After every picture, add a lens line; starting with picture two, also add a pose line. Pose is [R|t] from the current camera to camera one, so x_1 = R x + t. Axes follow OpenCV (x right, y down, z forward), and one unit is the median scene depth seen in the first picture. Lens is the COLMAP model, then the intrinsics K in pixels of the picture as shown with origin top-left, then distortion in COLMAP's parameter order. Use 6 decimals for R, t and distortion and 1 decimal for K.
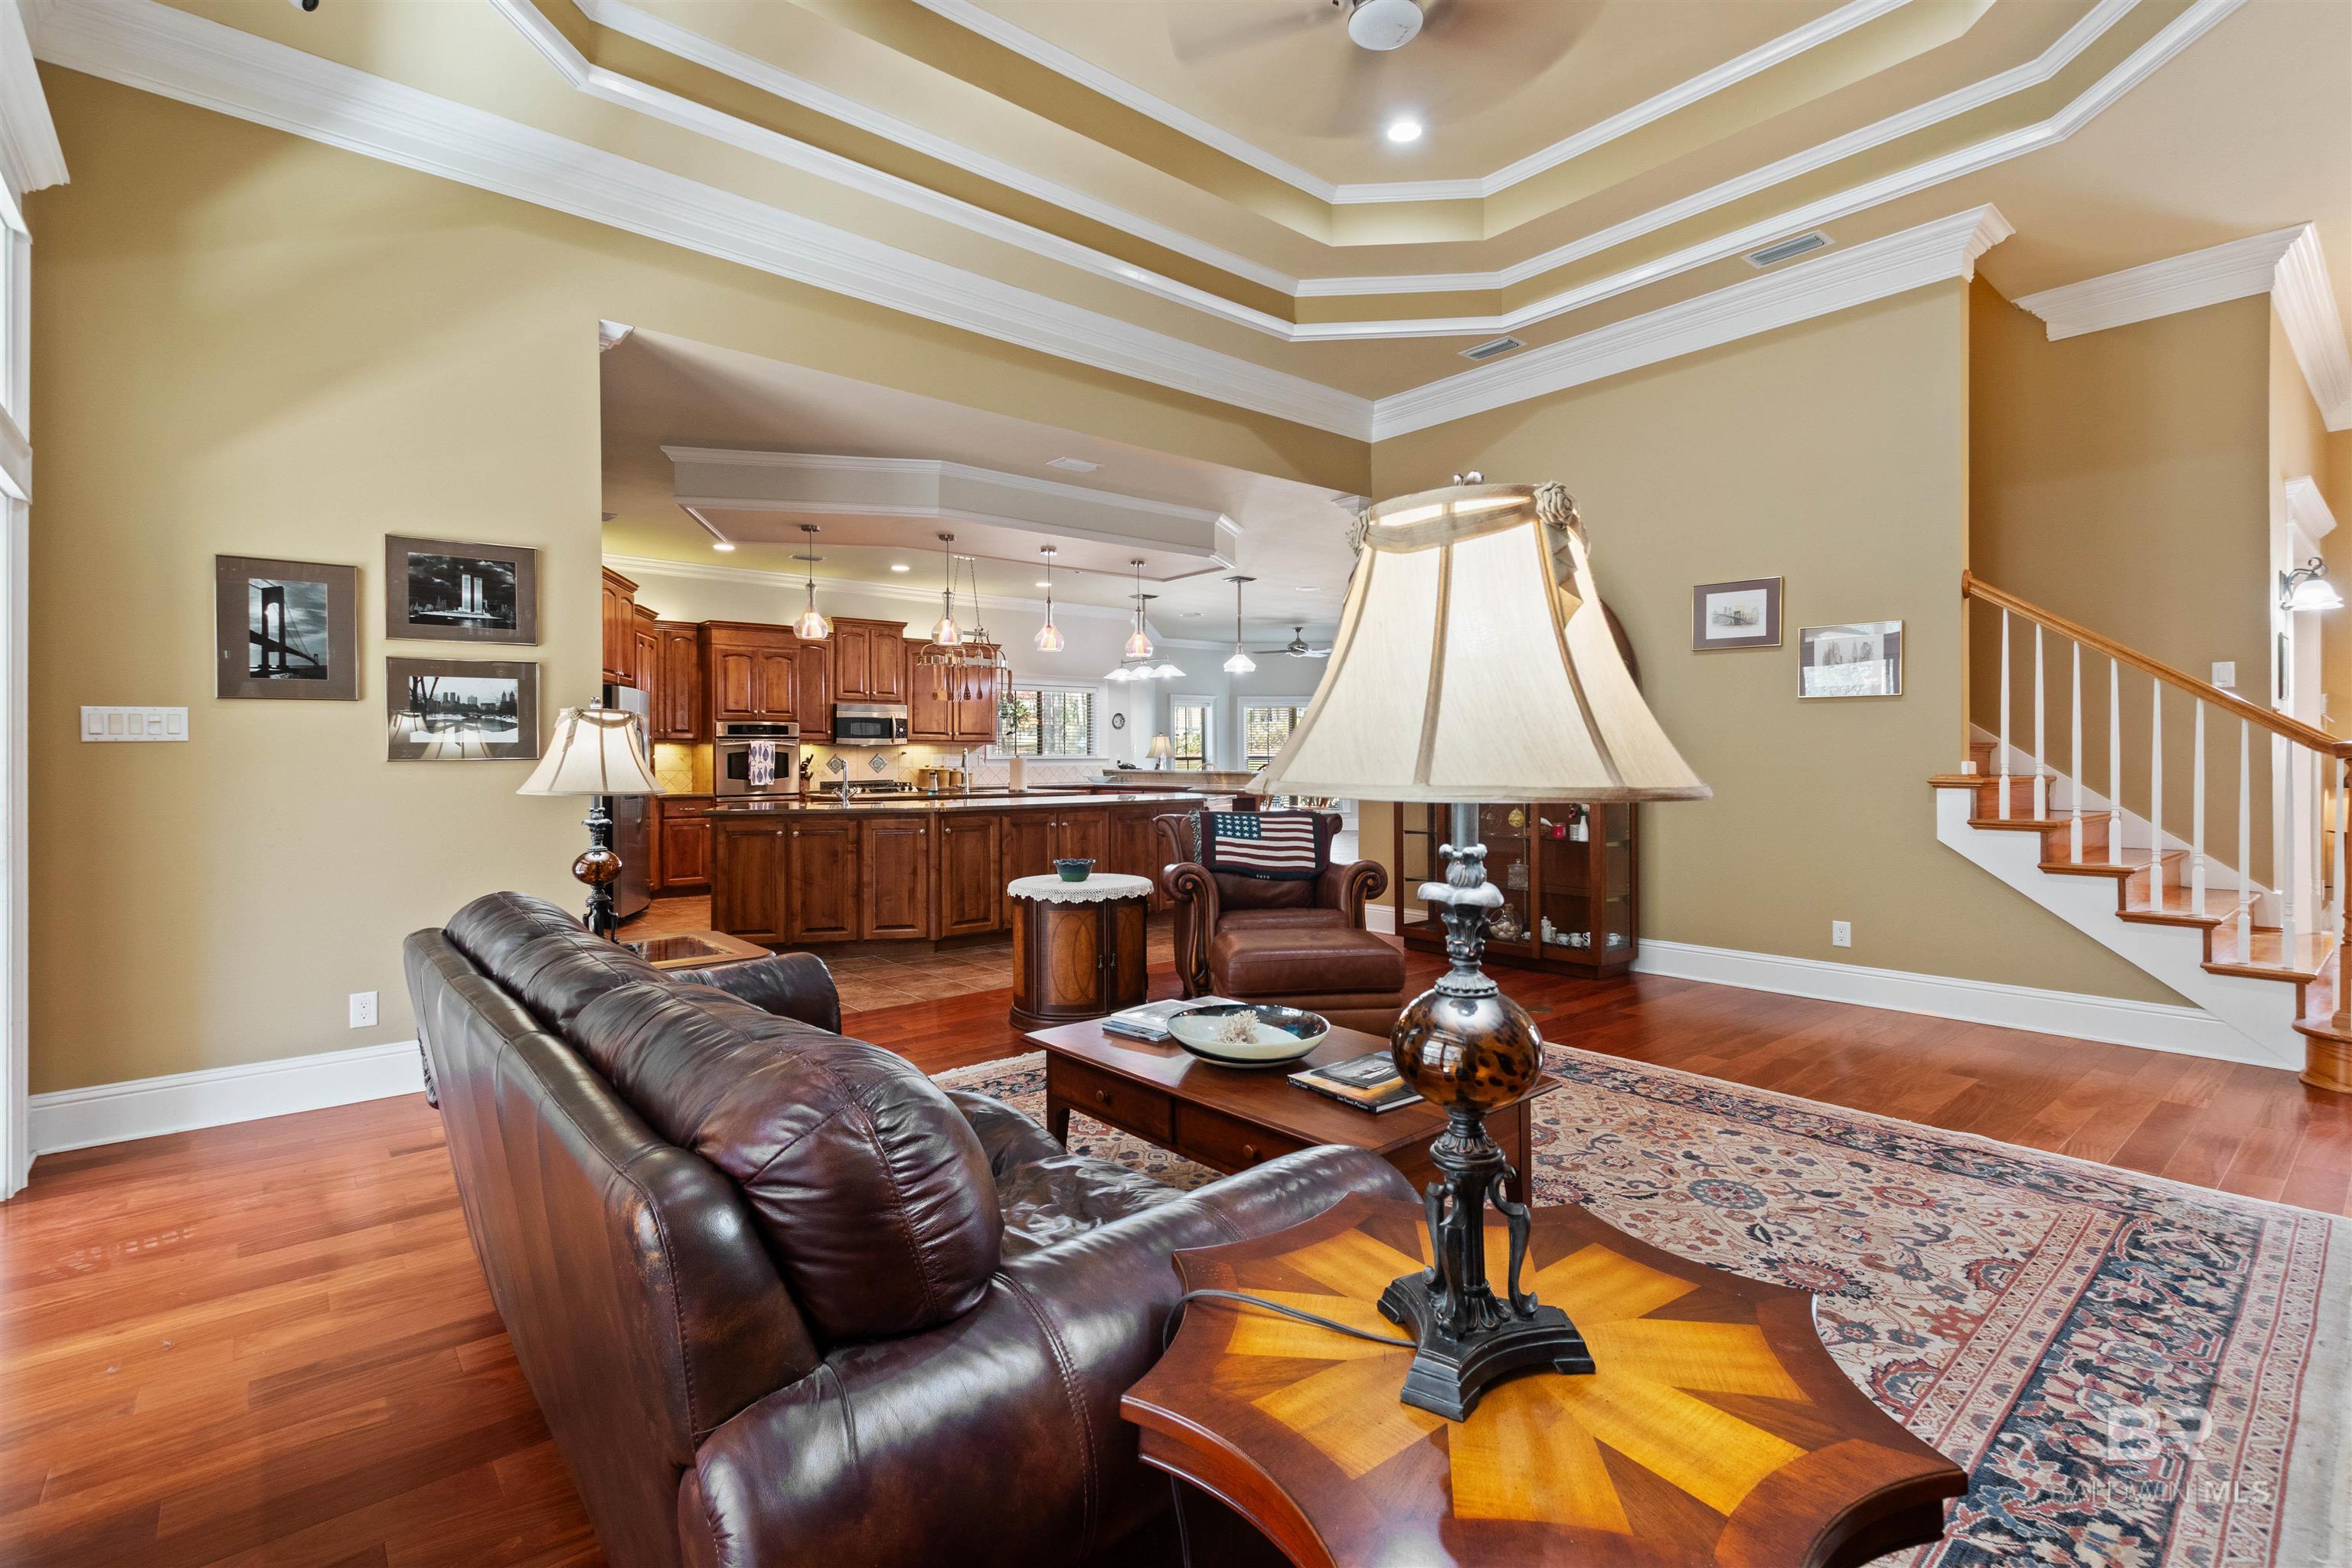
lens RADIAL K [[1084.7, 0, 1184.9], [0, 1084.7, 761.2], [0, 0, 1]] dist [-0.000264, -0.000063]
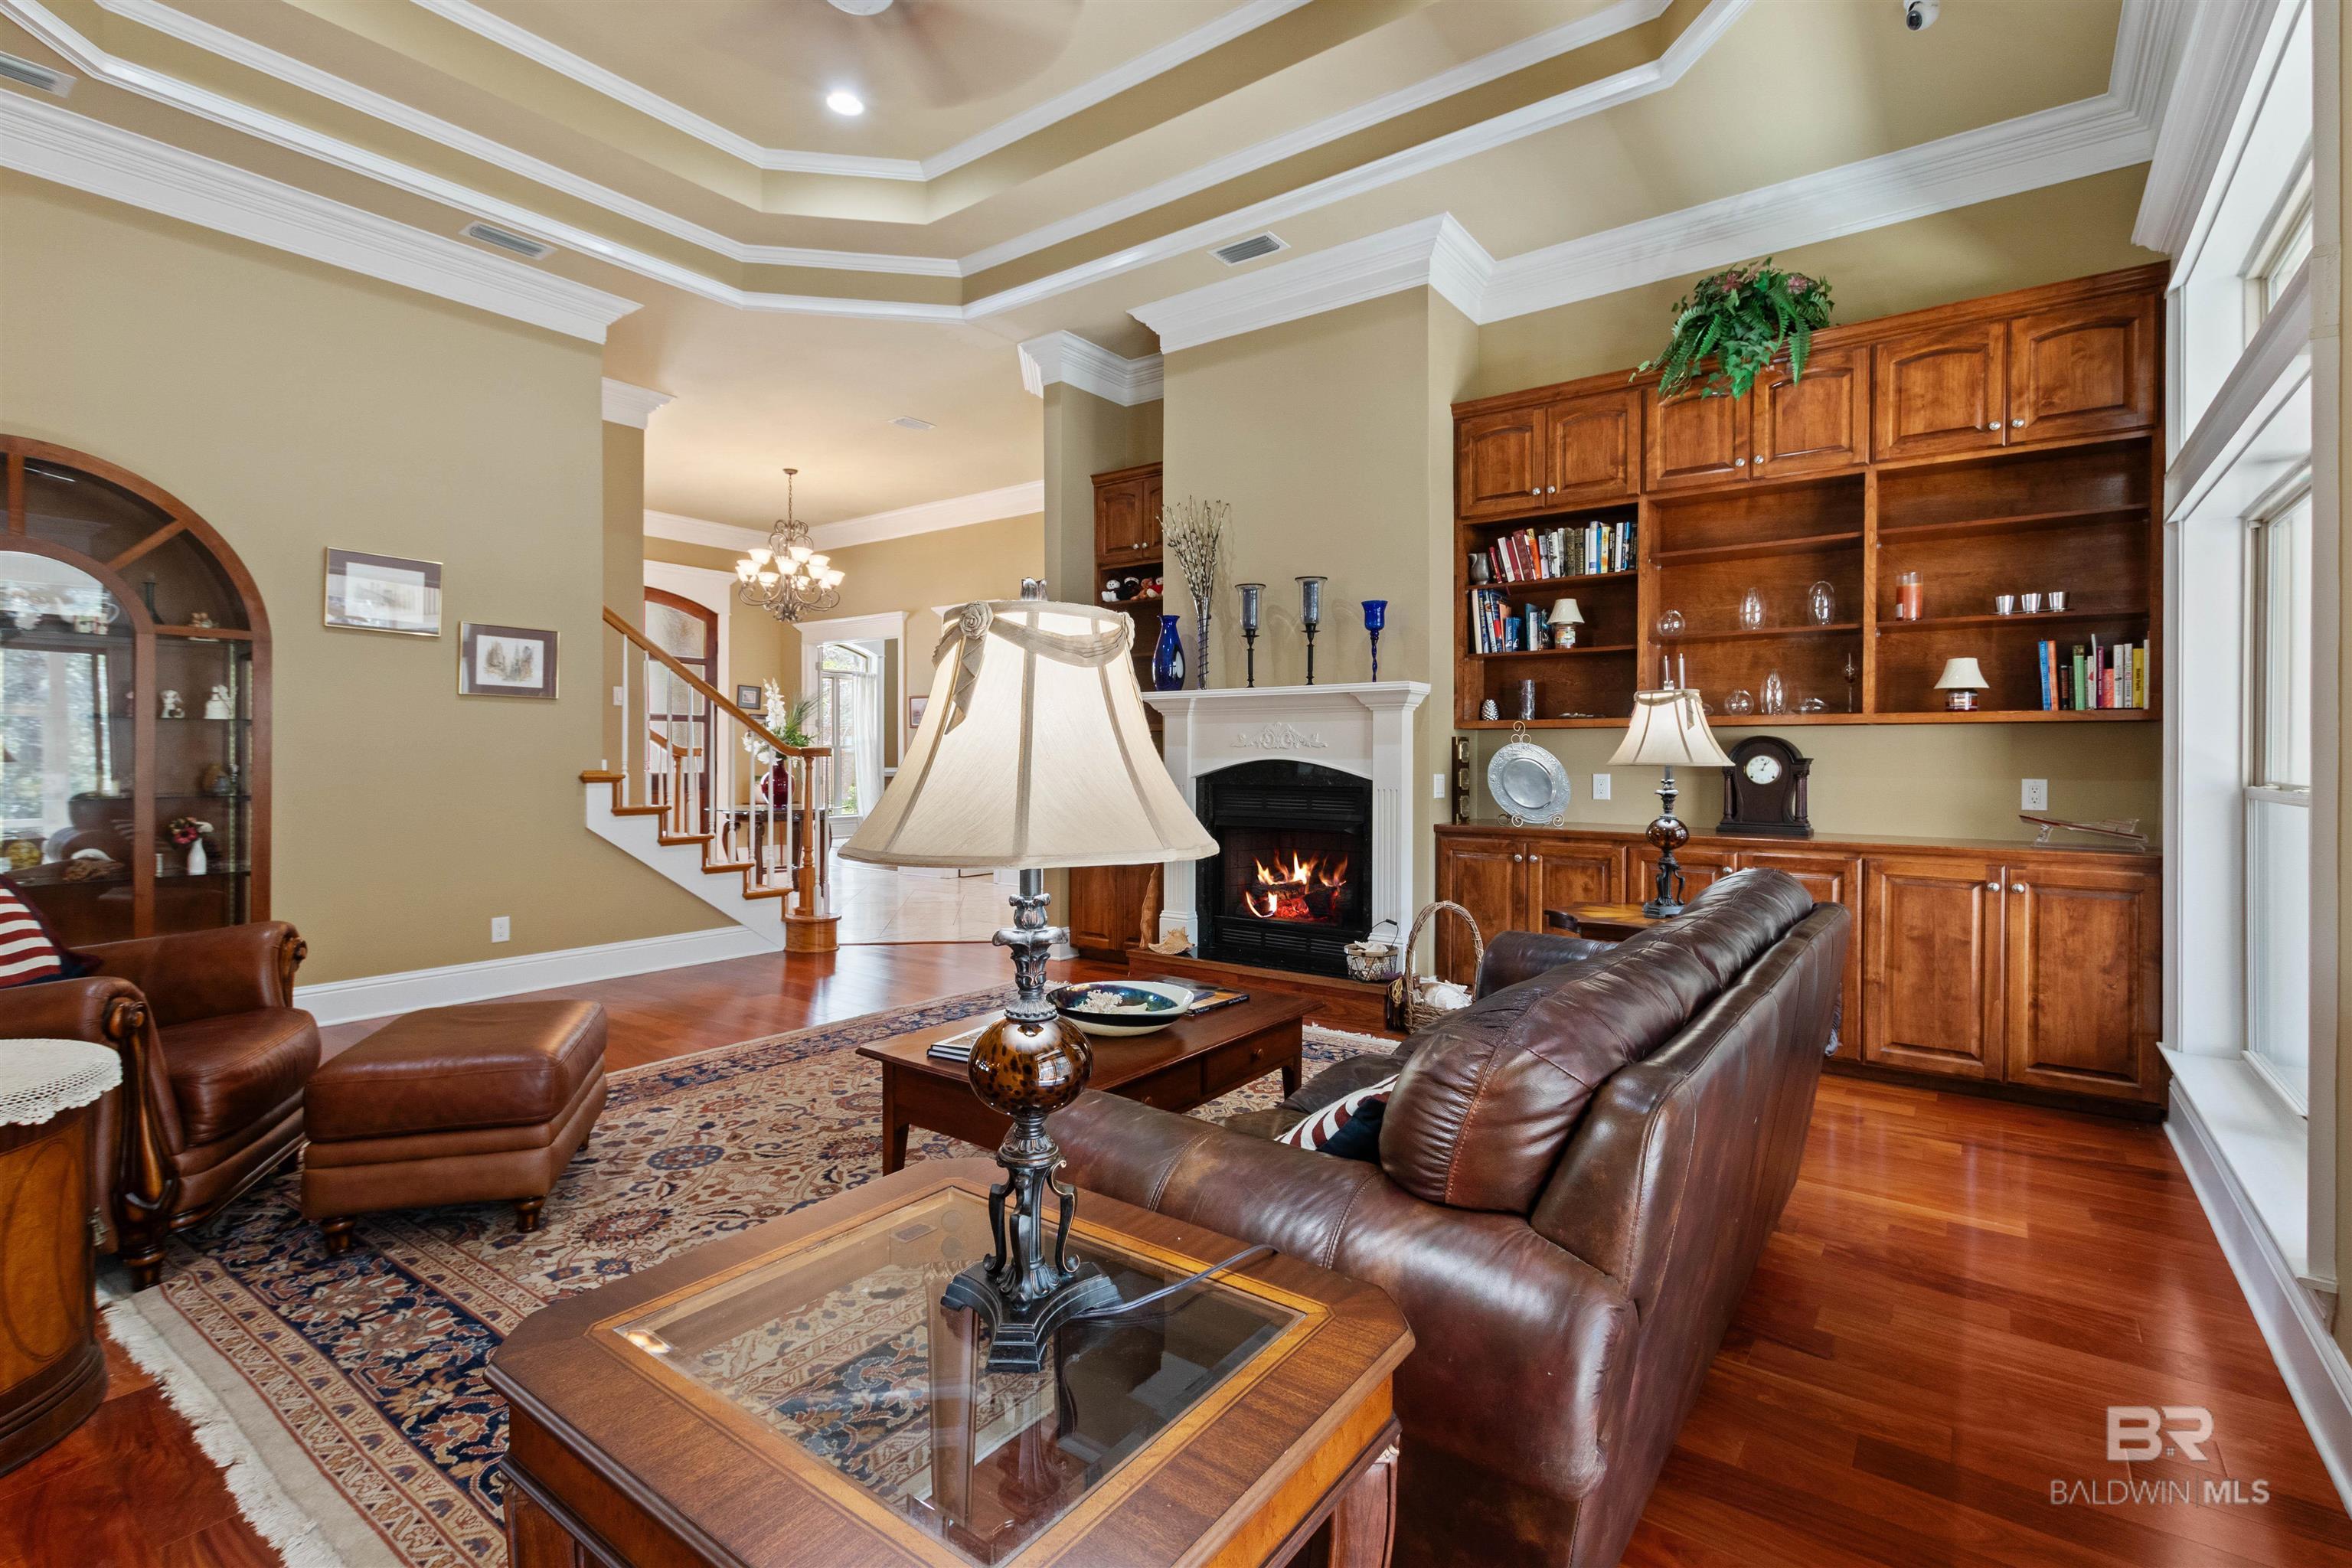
lens RADIAL K [[1084.7, 0, 1181.1], [0, 1084.7, 772.2], [0, 0, 1]] dist [-0.000264, -0.000063]
pose [[-0.222221, -0.006751, 0.974973, -0.621190], [0.013125, 0.999865, 0.009915, 0.011998], [-0.974908, 0.015000, -0.222102, 0.713618]]
